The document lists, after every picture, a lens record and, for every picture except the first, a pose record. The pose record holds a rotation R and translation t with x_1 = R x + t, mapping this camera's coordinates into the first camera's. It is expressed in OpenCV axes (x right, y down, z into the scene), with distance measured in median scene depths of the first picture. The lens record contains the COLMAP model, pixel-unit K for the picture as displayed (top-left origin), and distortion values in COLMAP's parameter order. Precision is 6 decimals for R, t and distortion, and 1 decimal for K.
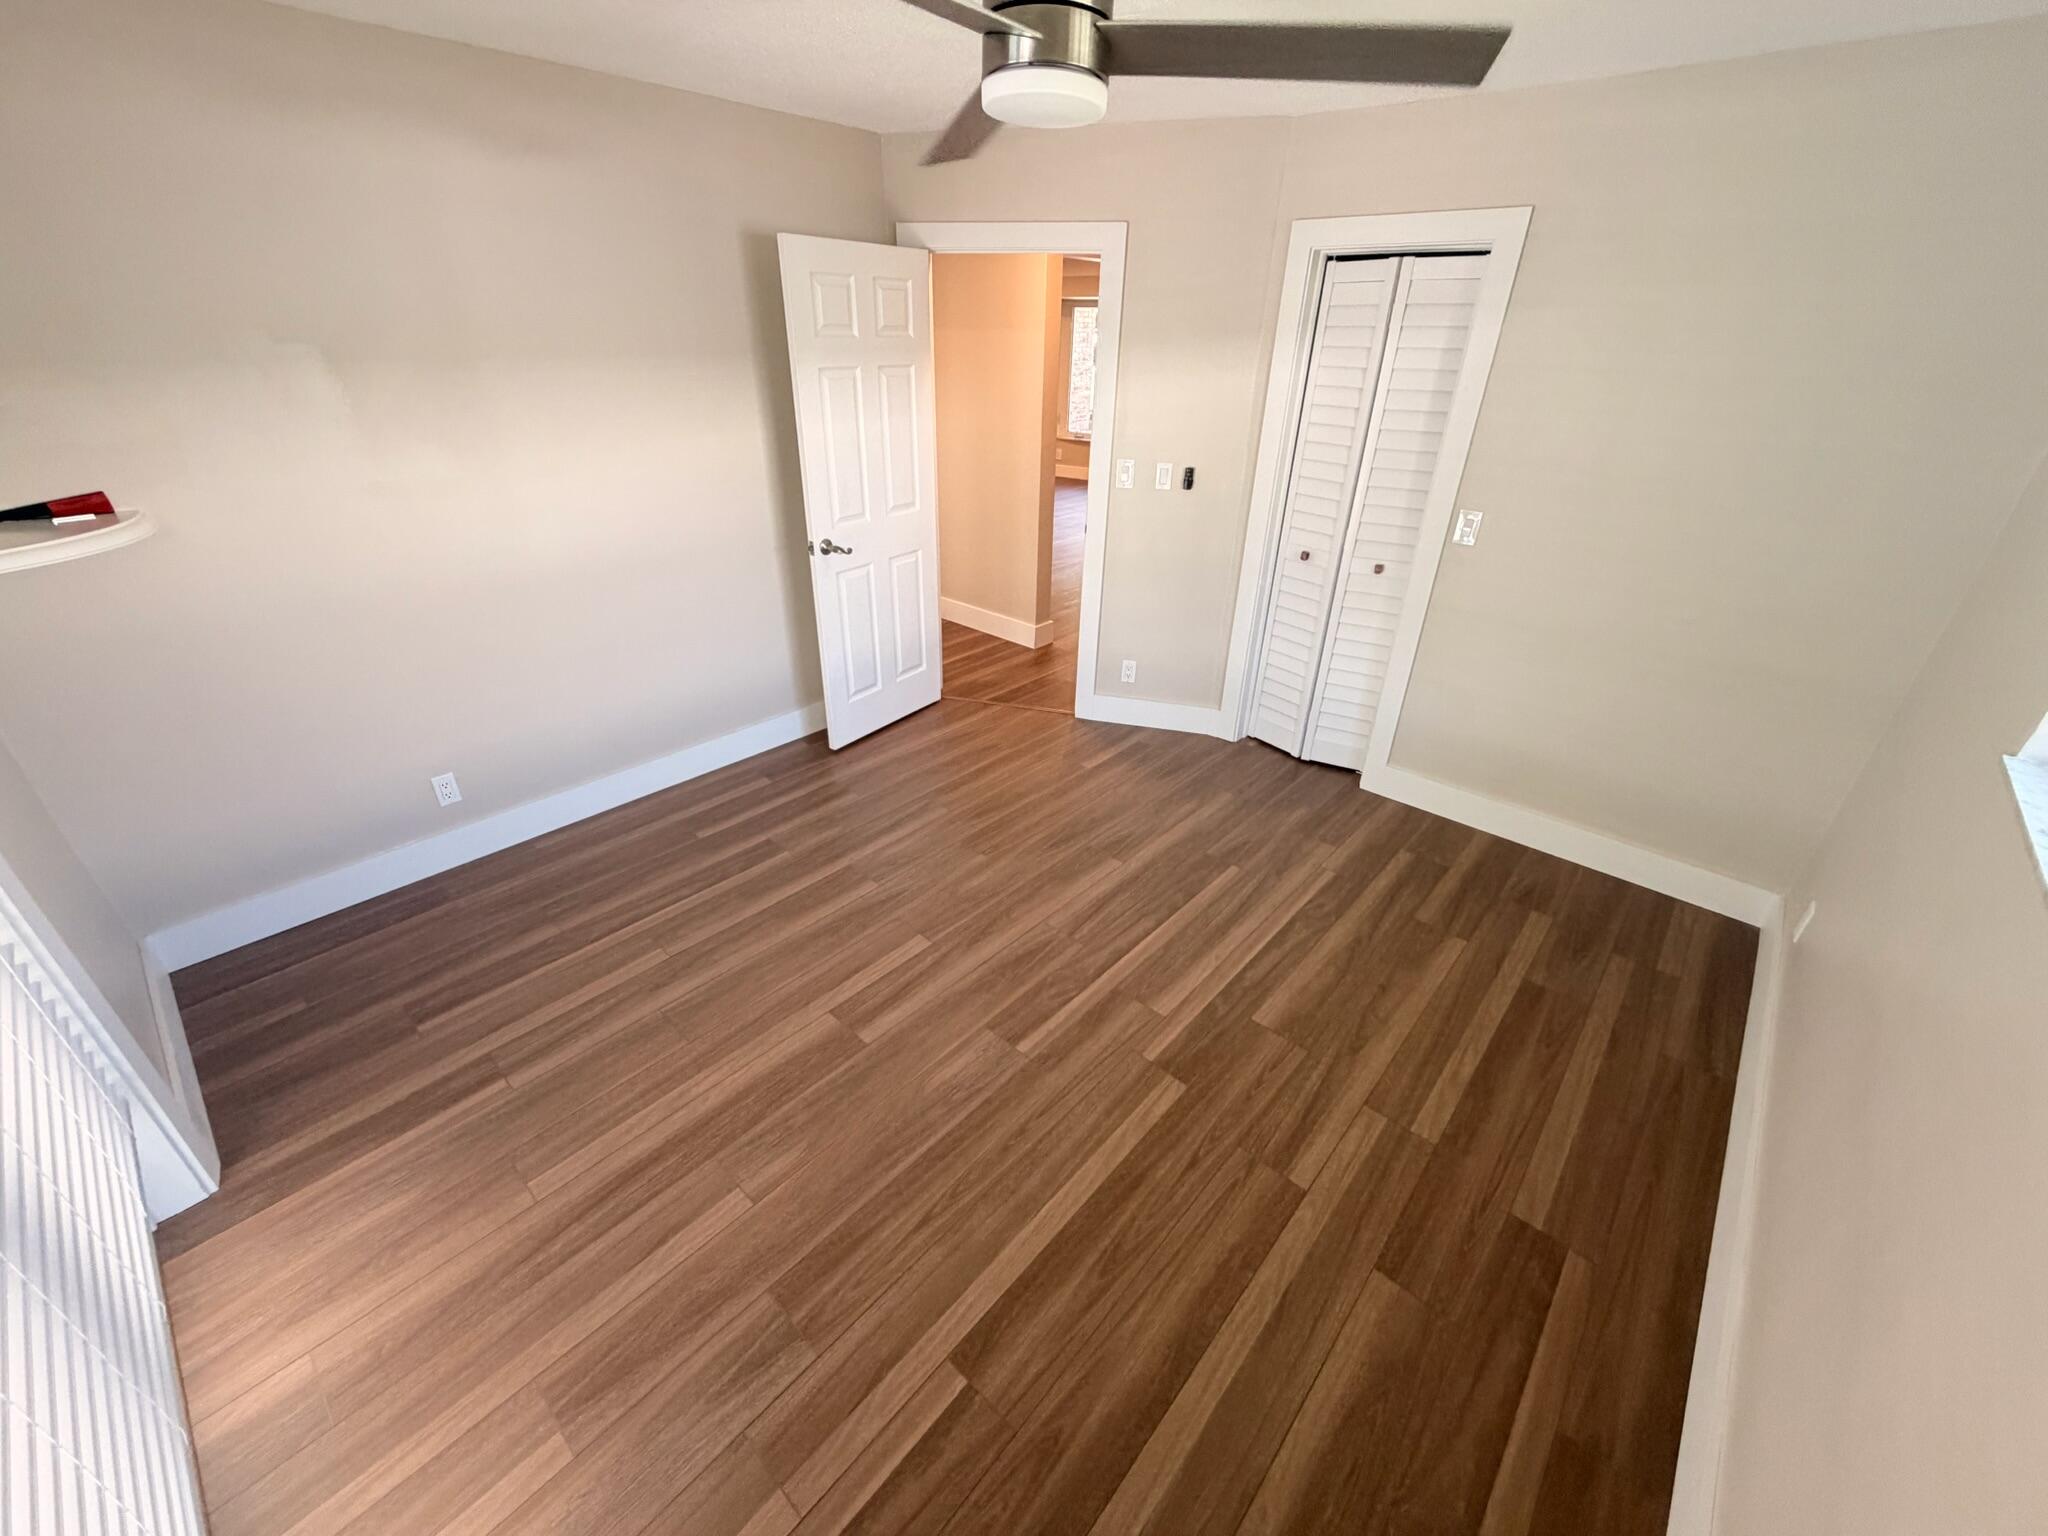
lens RADIAL K [[814.8, 0, 1018.2], [0, 814.8, 764.3], [0, 0, 1]] dist [-0.003457, 0.000271]
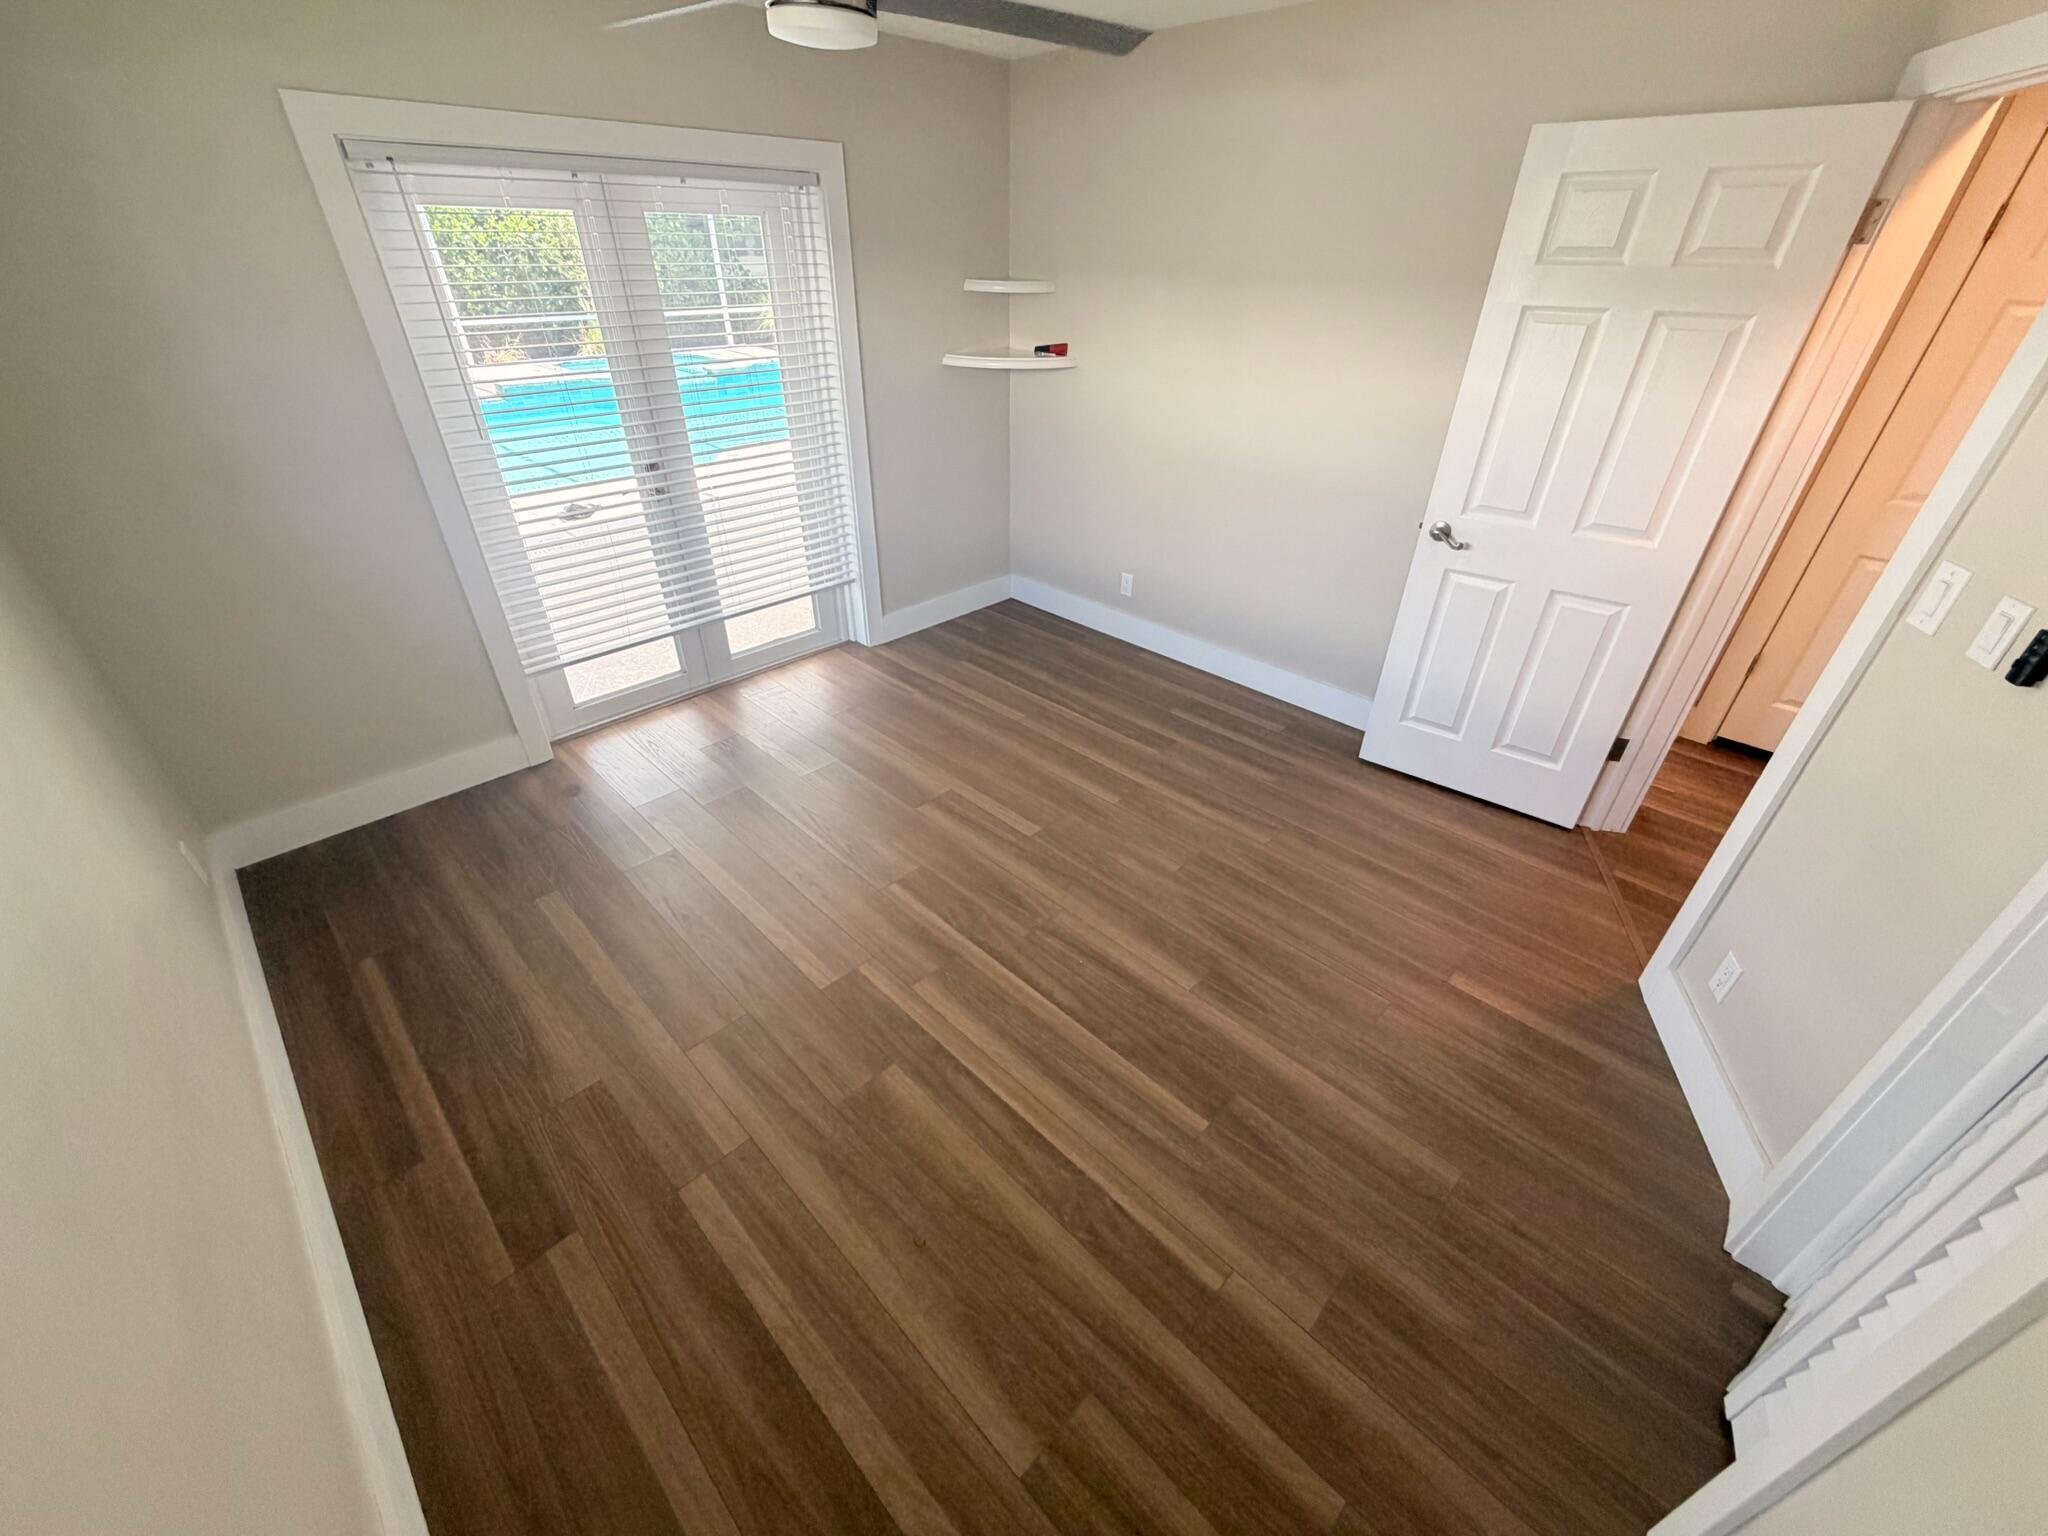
lens RADIAL K [[814.8, 0, 1021.3], [0, 814.8, 765.9], [0, 0, 1]] dist [-0.003457, 0.000271]
pose [[-0.043757, 0.522403, -0.851575, 0.708354], [-0.482178, 0.735497, 0.475970, -0.331108], [0.874980, 0.431438, 0.219708, 0.656620]]
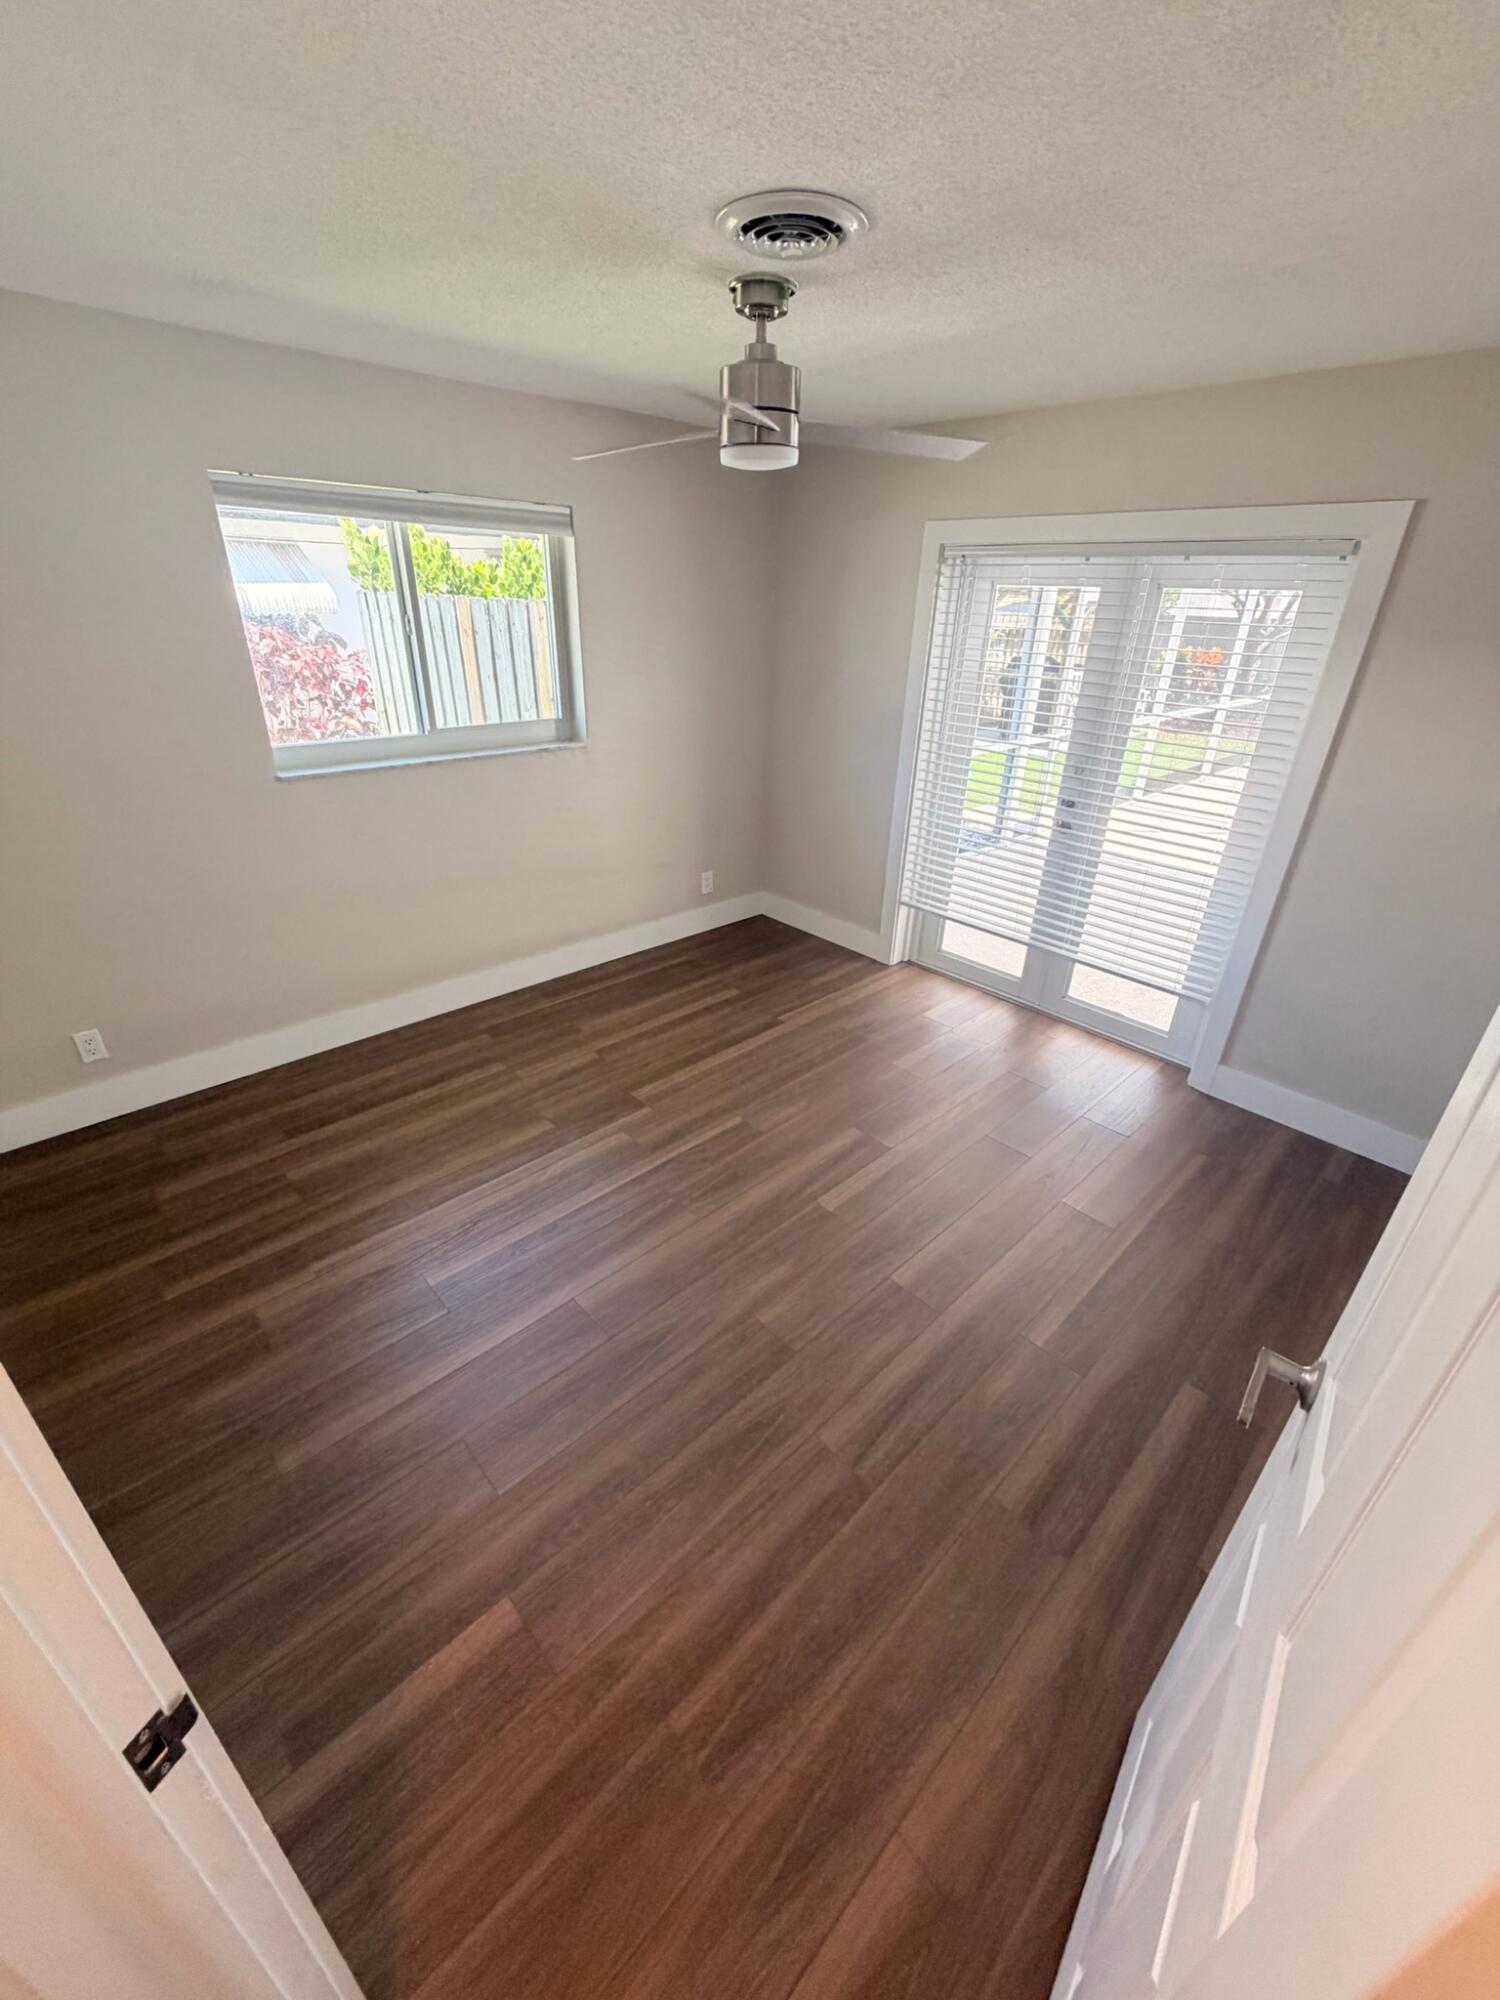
lens RADIAL K [[795.7, 0, 754.3], [0, 795.7, 997.3], [0, 0, 1]] dist [-0.003457, 0.000271]
pose [[-0.996597, -0.072882, 0.038496, -0.045821], [-0.010165, 0.572161, 0.820078, -0.677123], [-0.081795, 0.816896, -0.570955, 1.258131]]
